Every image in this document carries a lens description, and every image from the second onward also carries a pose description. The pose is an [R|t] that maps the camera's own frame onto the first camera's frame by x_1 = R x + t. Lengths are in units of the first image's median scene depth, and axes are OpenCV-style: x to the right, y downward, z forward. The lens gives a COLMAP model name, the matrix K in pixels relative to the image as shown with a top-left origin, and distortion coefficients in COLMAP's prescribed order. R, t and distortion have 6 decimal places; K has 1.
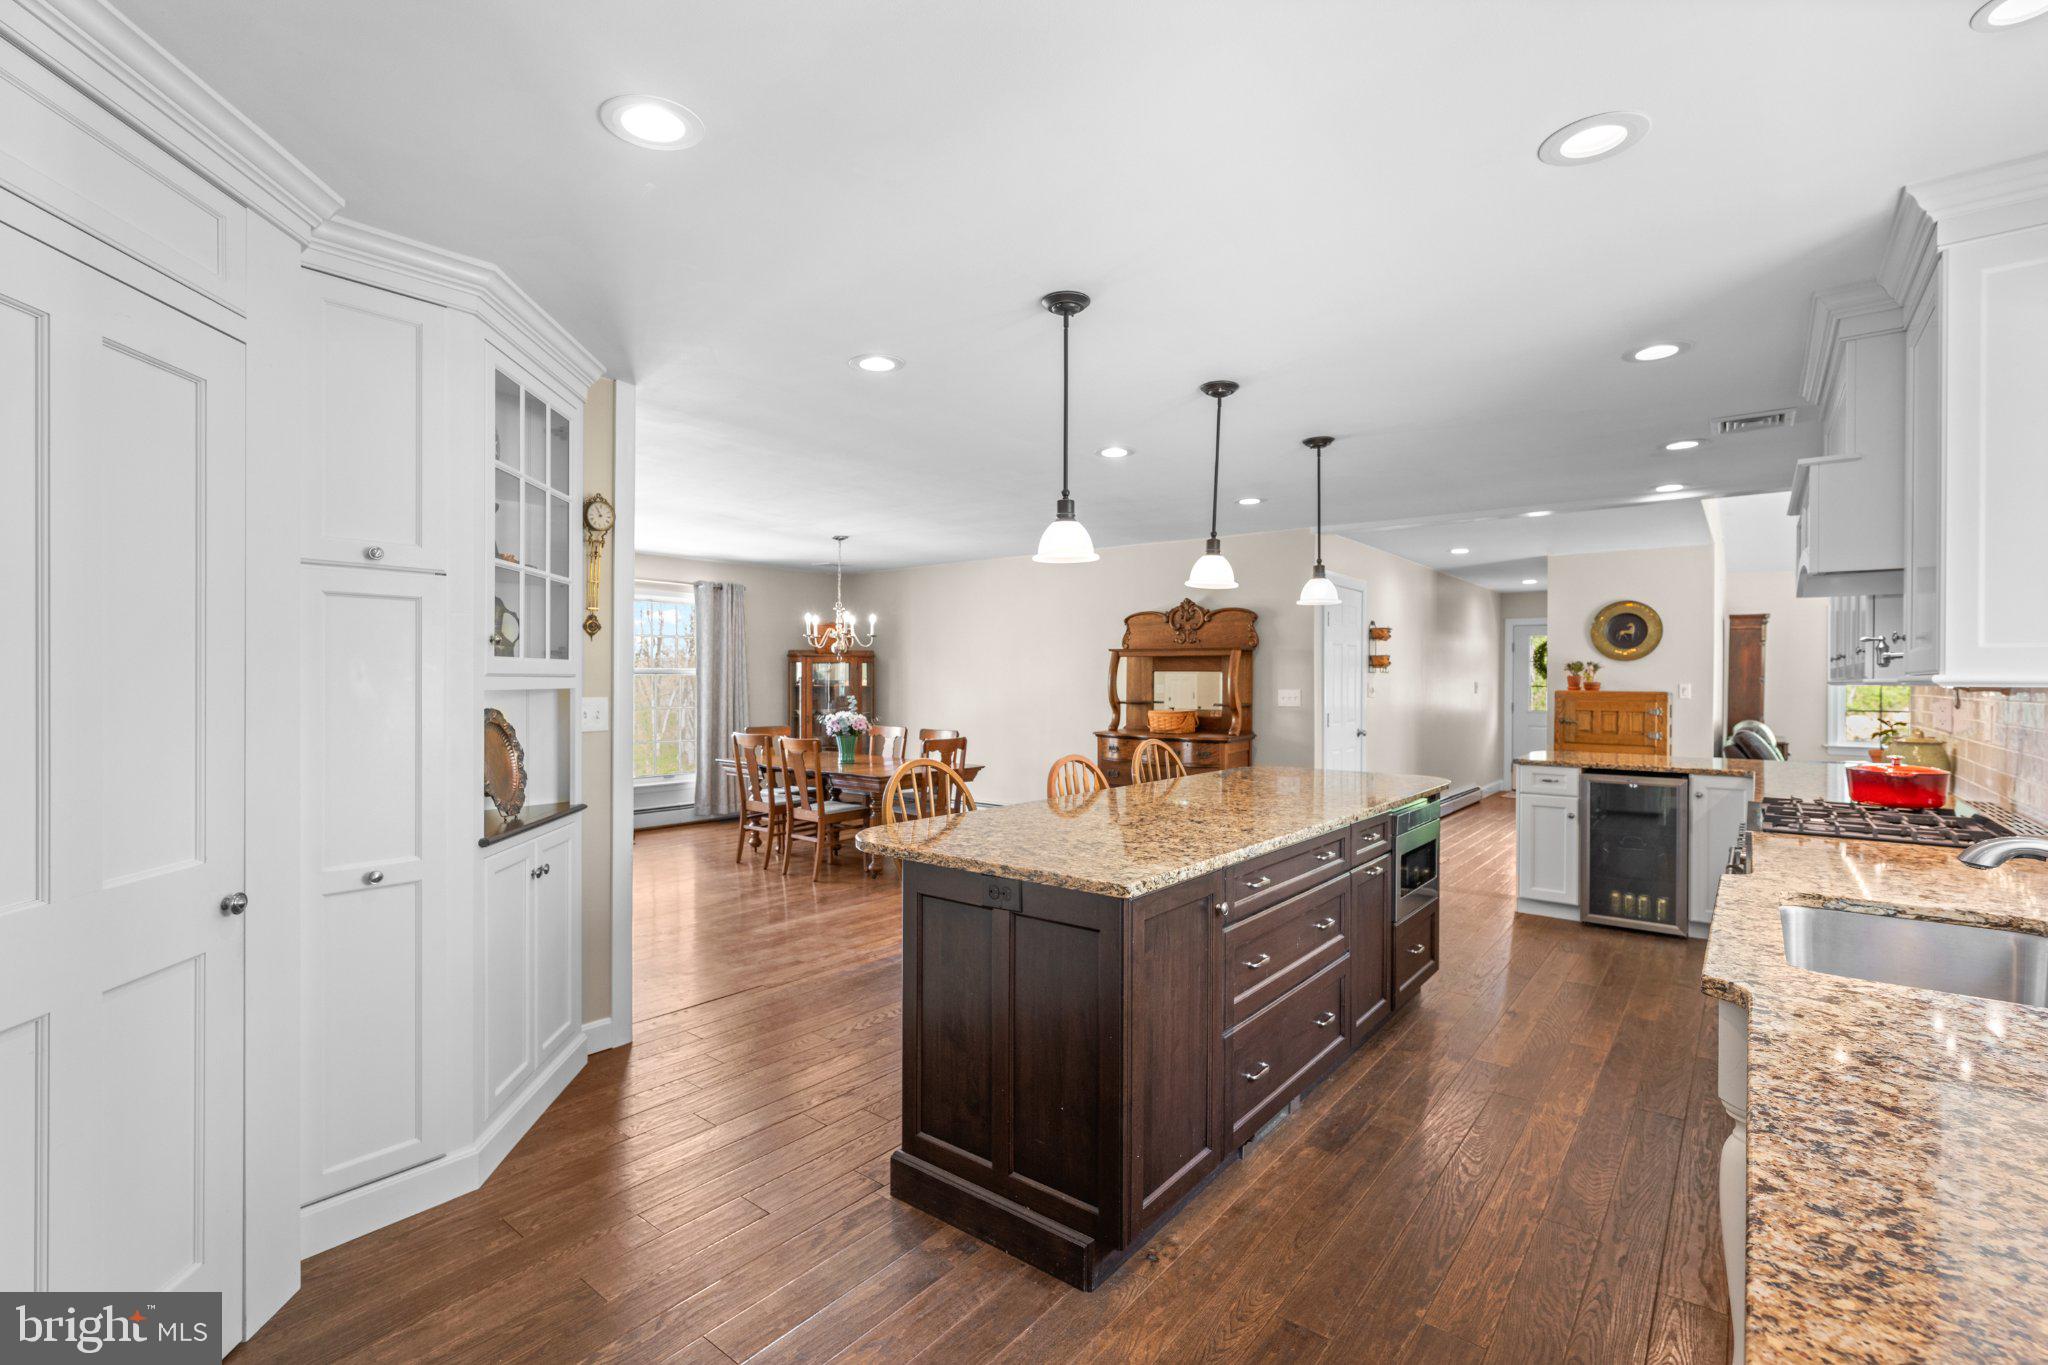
lens RADIAL K [[905.6, 0, 1024.4], [0, 905.6, 673.8], [0, 0, 1]] dist [-0.000490, -0.000773]
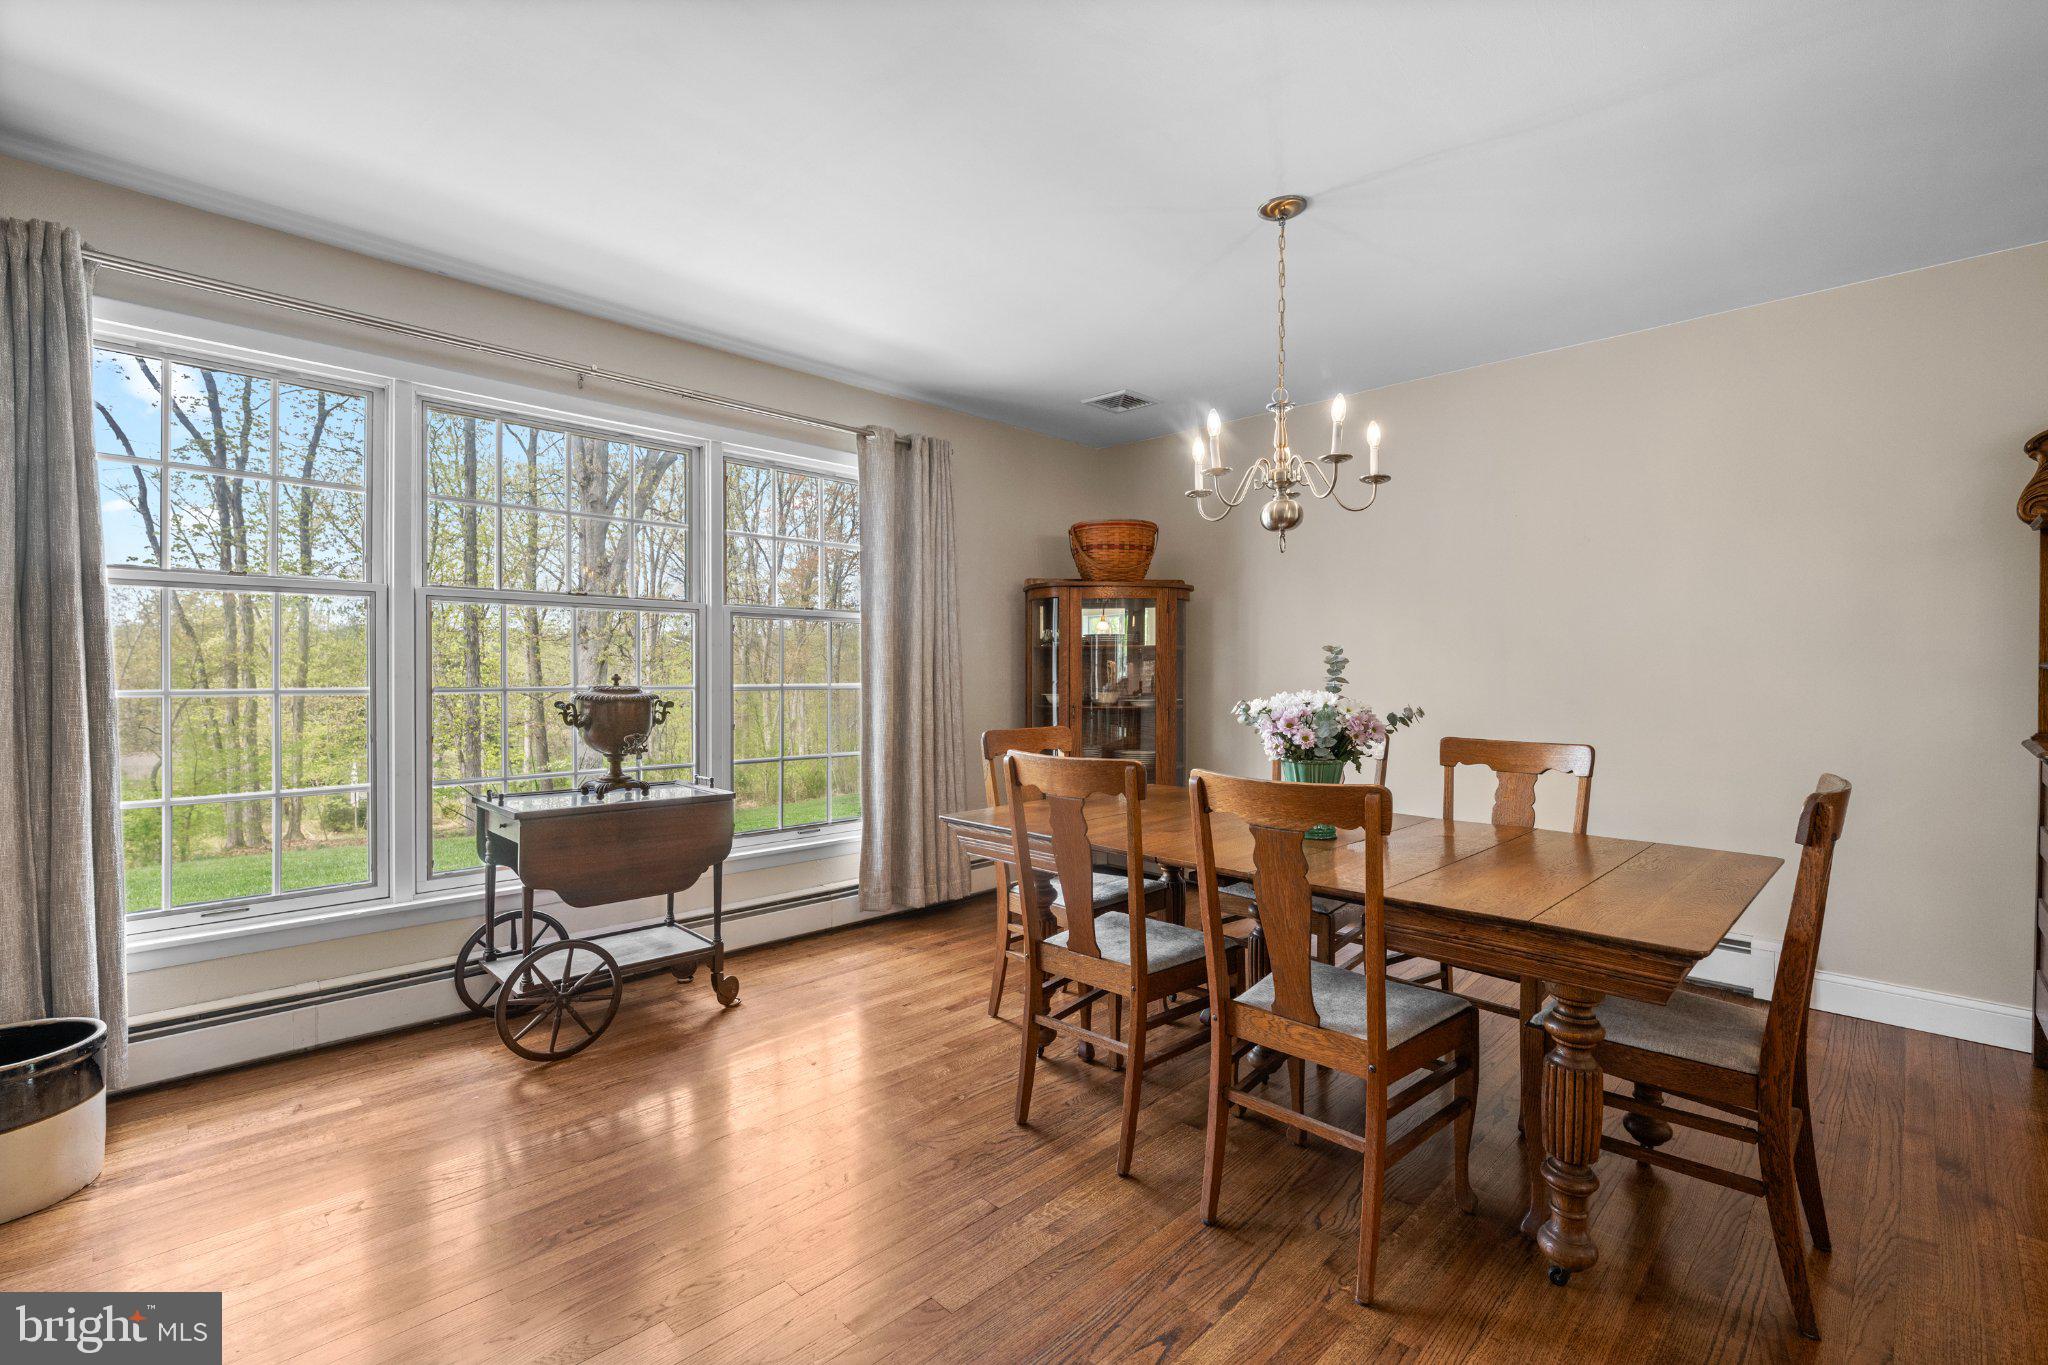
lens RADIAL K [[905.6, 0, 1026.7], [0, 905.6, 679.1], [0, 0, 1]] dist [-0.000490, -0.000773]
pose [[0.993935, 0.000900, -0.109964, -0.220633], [0.000124, 0.999957, 0.009307, 0.028189], [0.109968, -0.009264, 0.993892, 0.524495]]
